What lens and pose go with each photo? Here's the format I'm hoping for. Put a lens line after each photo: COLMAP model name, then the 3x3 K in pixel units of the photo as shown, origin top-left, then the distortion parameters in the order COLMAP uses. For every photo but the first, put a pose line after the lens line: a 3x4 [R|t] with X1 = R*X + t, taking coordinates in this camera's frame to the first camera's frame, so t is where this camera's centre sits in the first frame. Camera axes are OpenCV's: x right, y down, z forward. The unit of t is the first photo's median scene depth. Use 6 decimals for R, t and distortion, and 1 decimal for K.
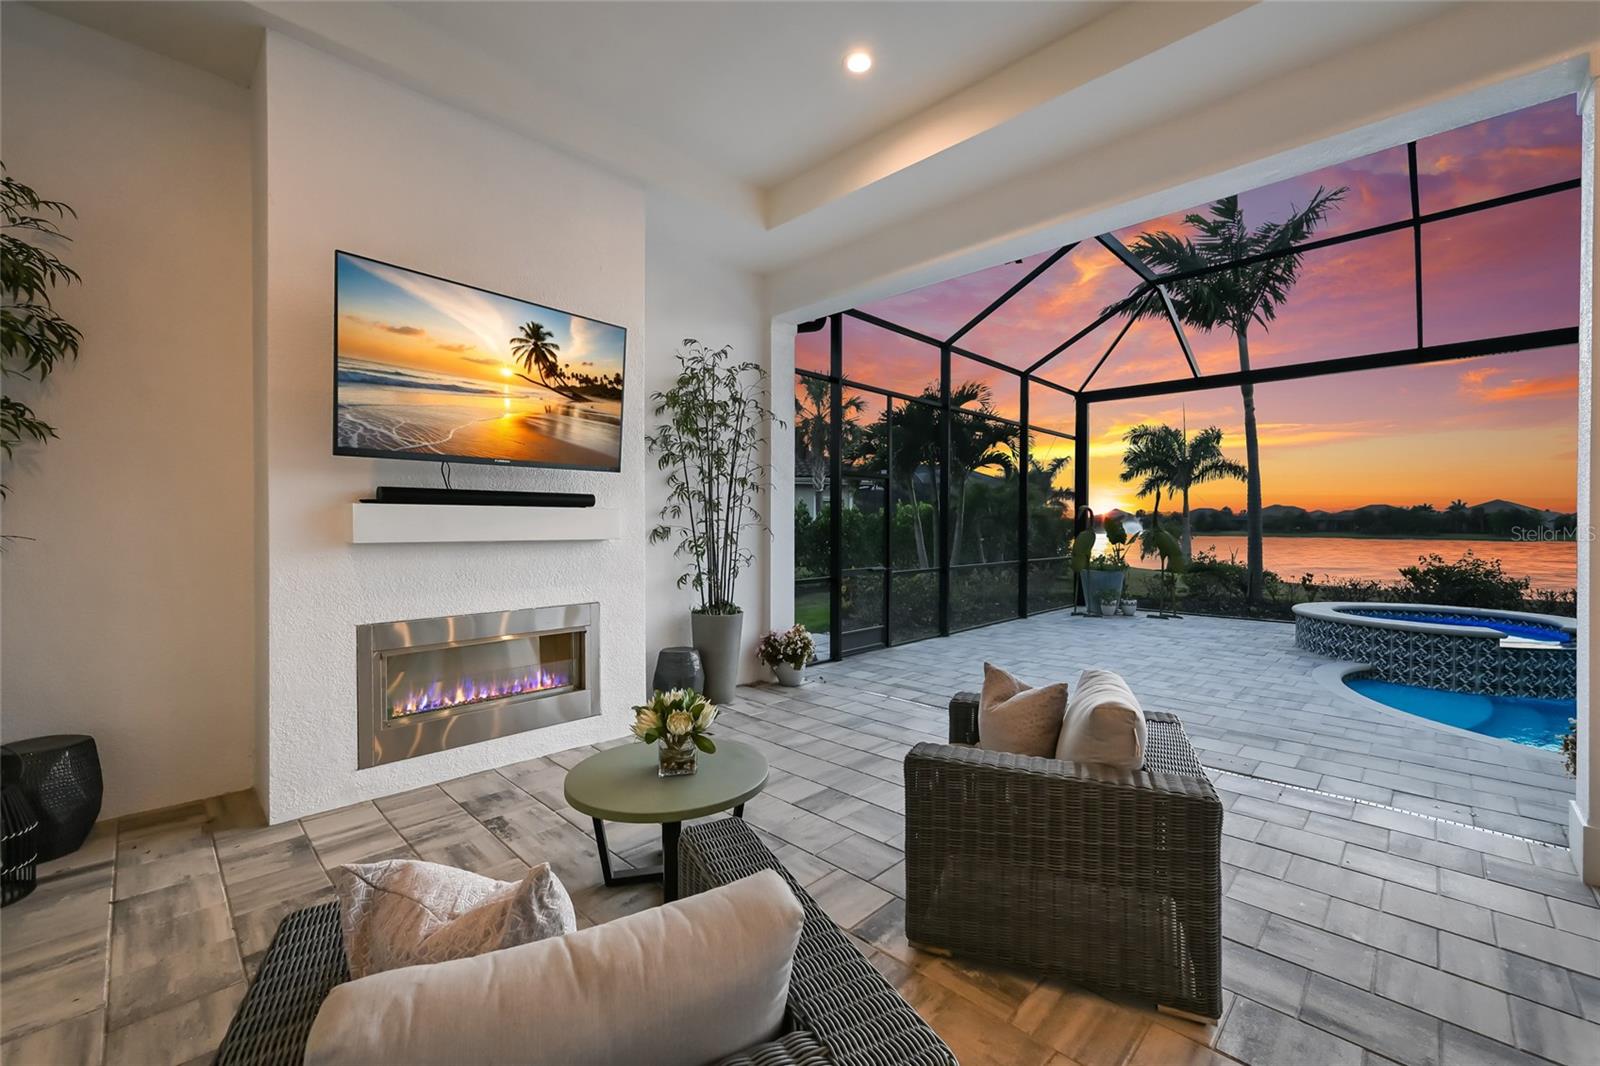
lens RADIAL K [[645.7, 0, 800.0], [0, 645.7, 533.0], [0, 0, 1]] dist [0.001049, 0.000078]
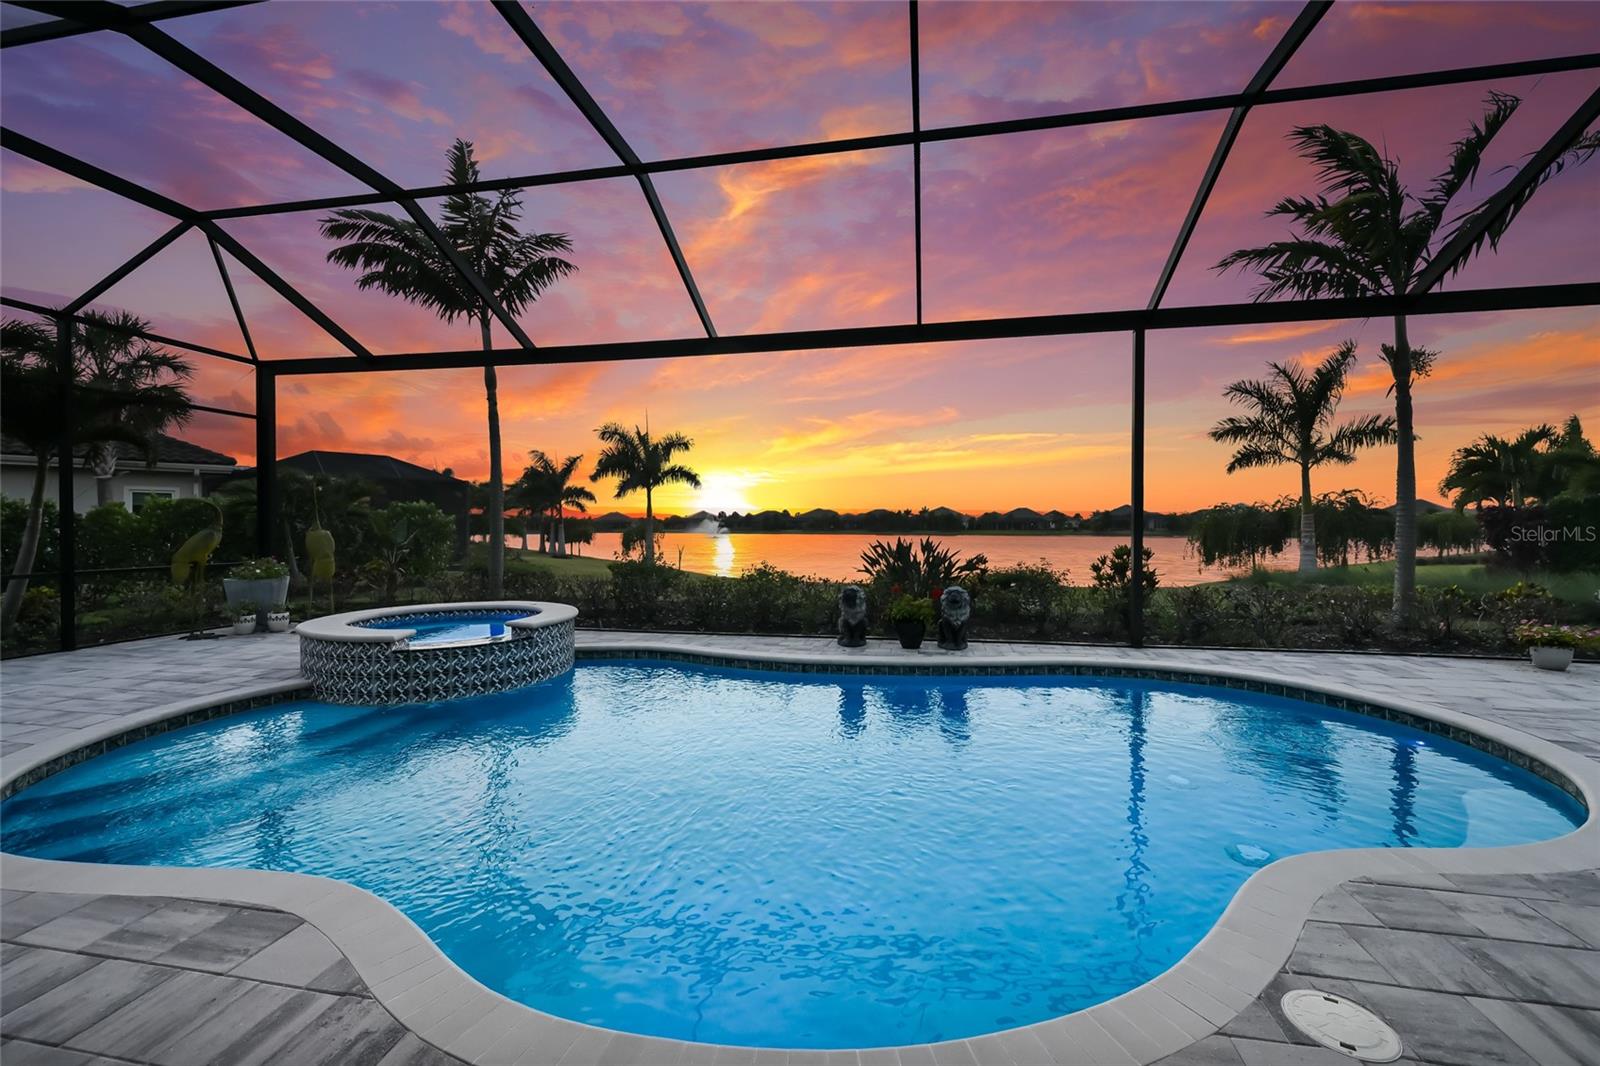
lens RADIAL K [[636.7, 0, 803.1], [0, 636.7, 520.3], [0, 0, 1]] dist [0.001582, 0.000142]
pose [[0.831425, 0.000988, 0.555636, 1.218636], [0.010296, 0.999799, -0.017183, 0.011103], [-0.555542, 0.020007, 0.831248, -0.112198]]
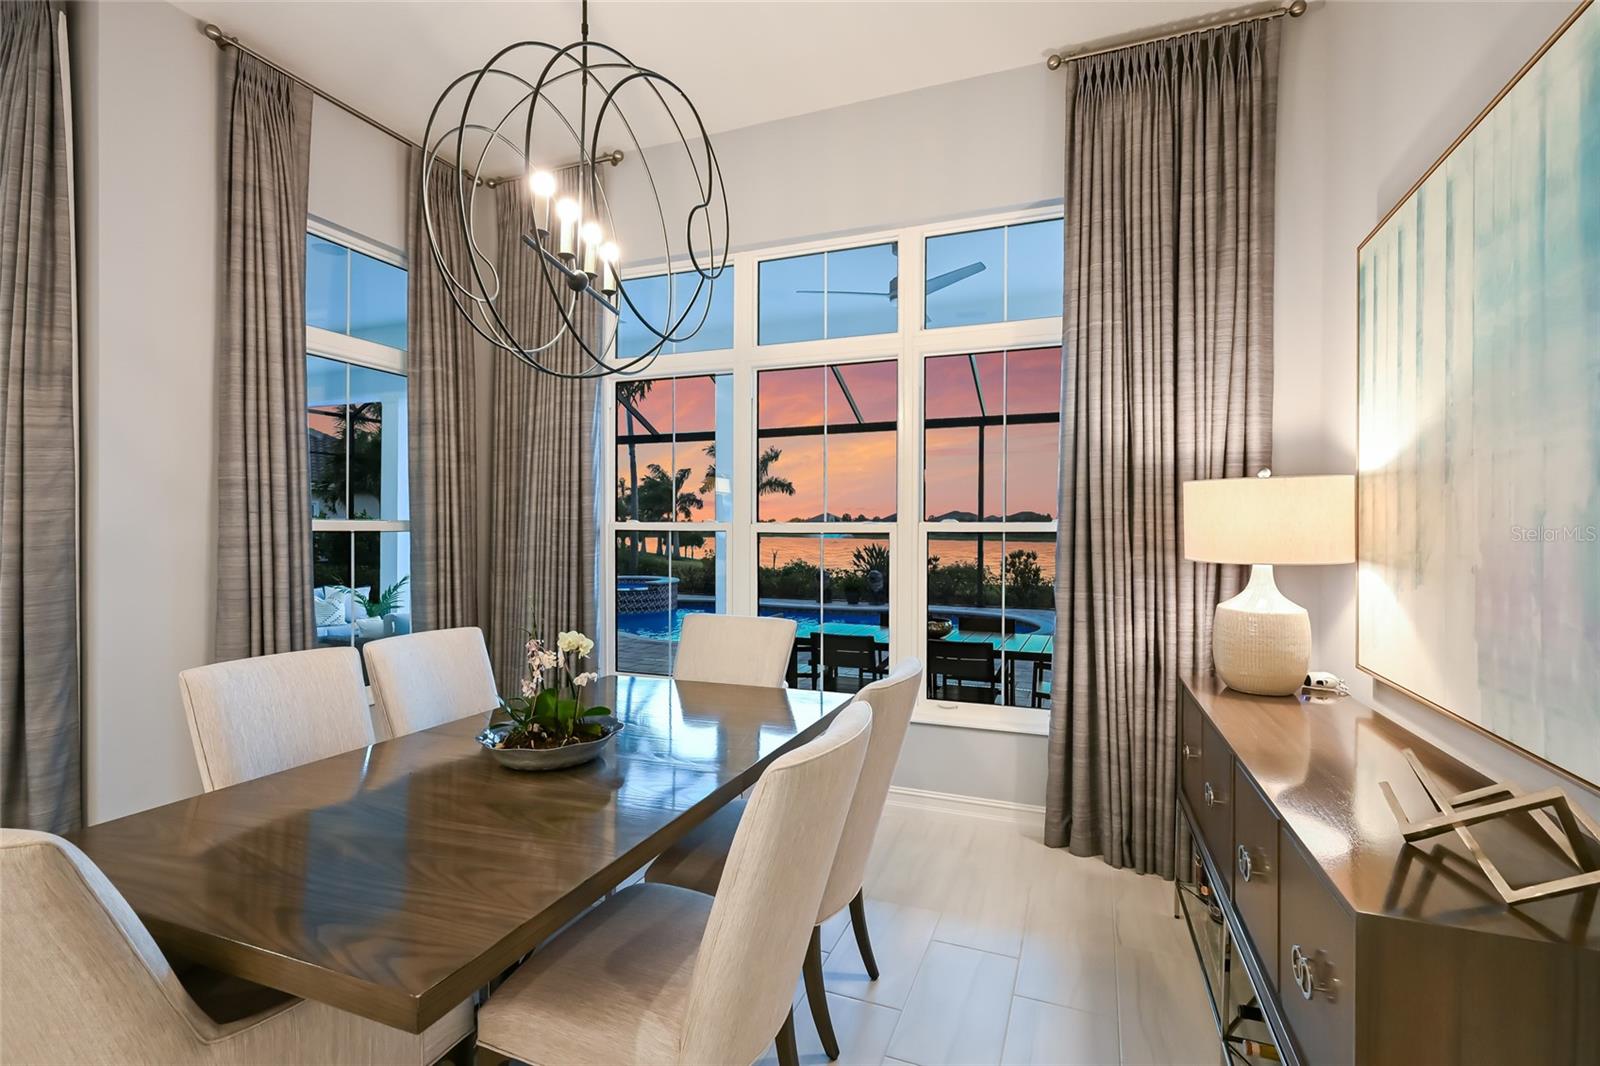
lens RADIAL K [[728.6, 0, 807.3], [0, 728.6, 537.6], [0, 0, 1]] dist [0.001113, 0.000119]
pose [[0.920955, -0.002688, 0.389660, 0.904467], [0.002280, 0.999996, 0.001510, 0.000854], [-0.389662, -0.000502, 0.920958, -1.667034]]
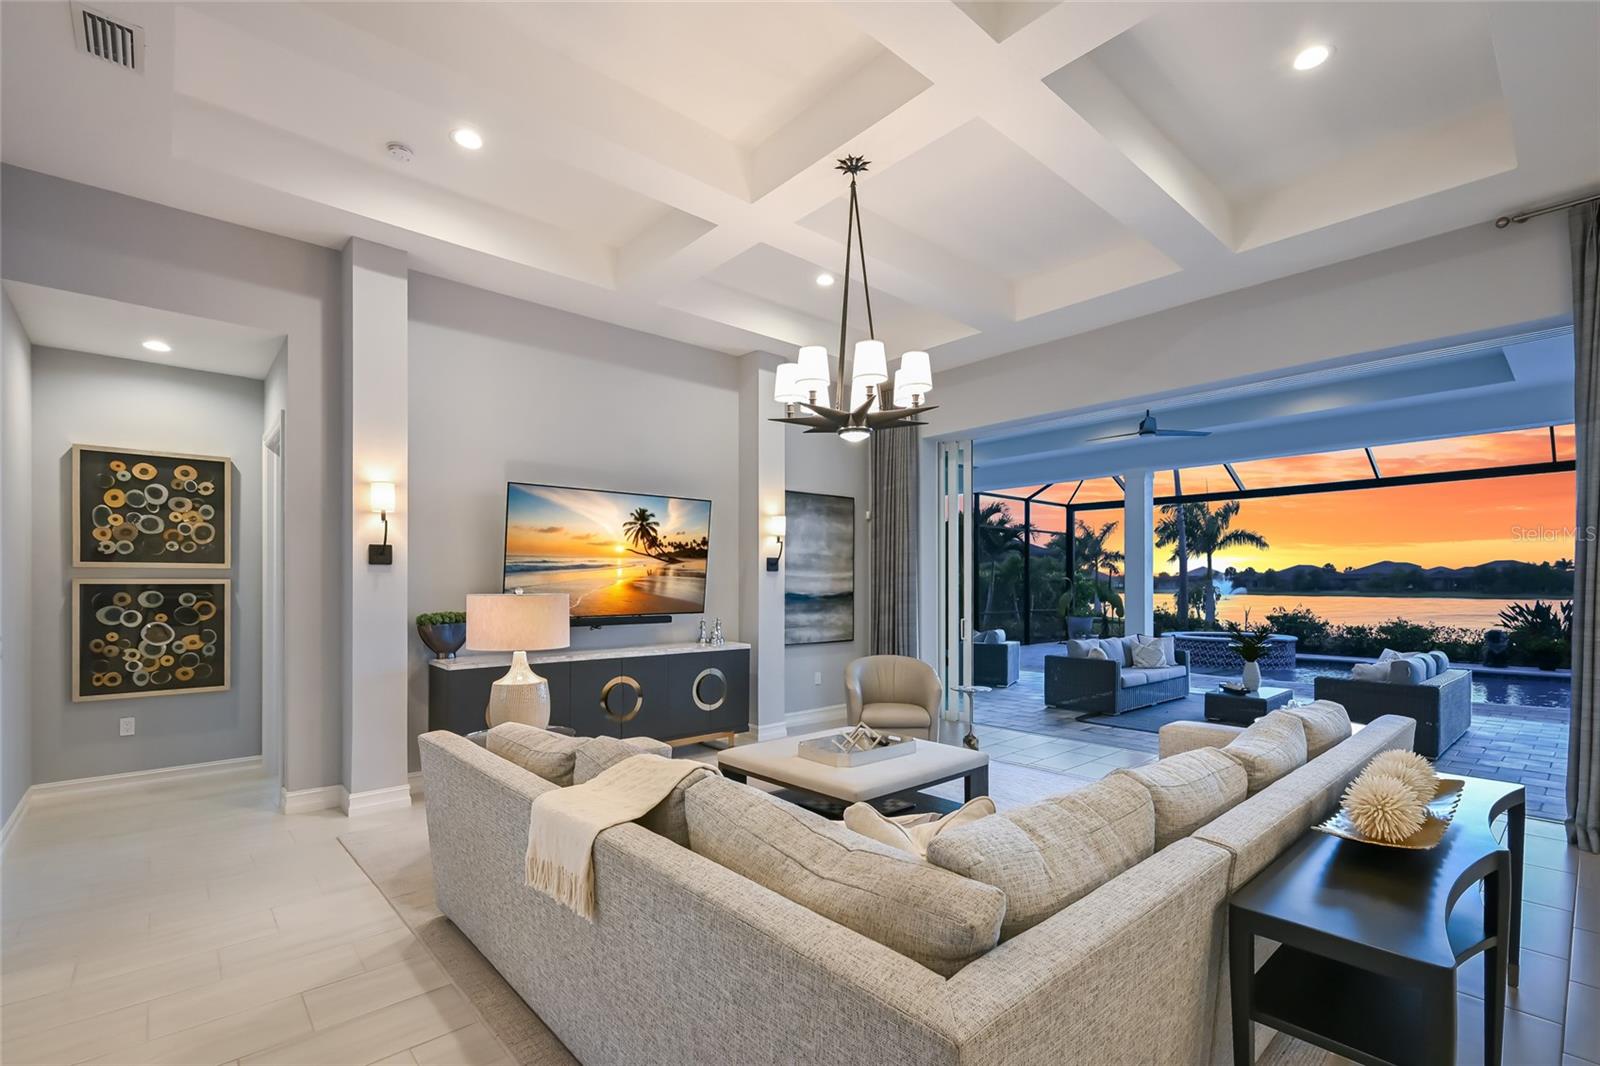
lens RADIAL K [[720.0, 0, 805.3], [0, 720.0, 583.9], [0, 0, 1]] dist [0.000379, 0.000399]
pose [[0.998204, -0.004130, -0.059769, -0.225228], [0.003254, 0.999886, -0.014740, -0.002499], [0.059824, 0.014519, 0.998103, -1.727485]]
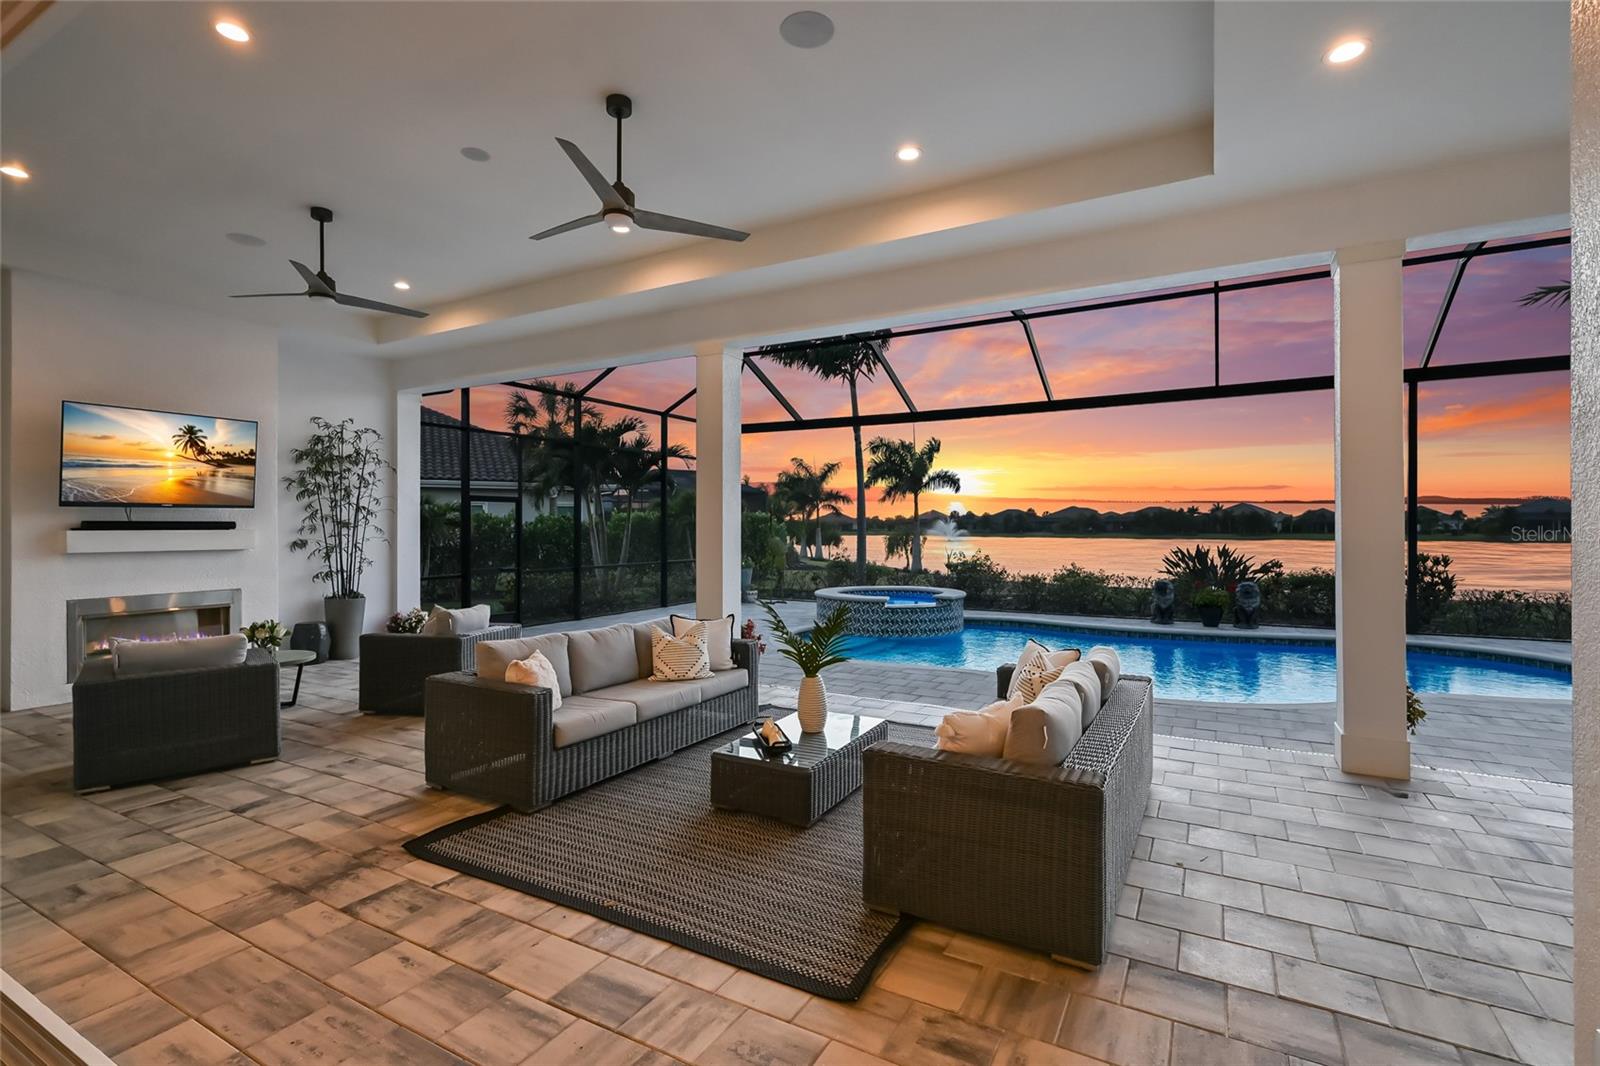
lens RADIAL K [[736.3, 0, 800.6], [0, 736.3, 526.9], [0, 0, 1]] dist [0.001559, -0.000220]
pose [[0.965530, -0.003734, 0.260265, 0.436924], [0.007017, 0.999907, -0.011683, -0.011332], [-0.260197, 0.013107, 0.965466, -0.887159]]
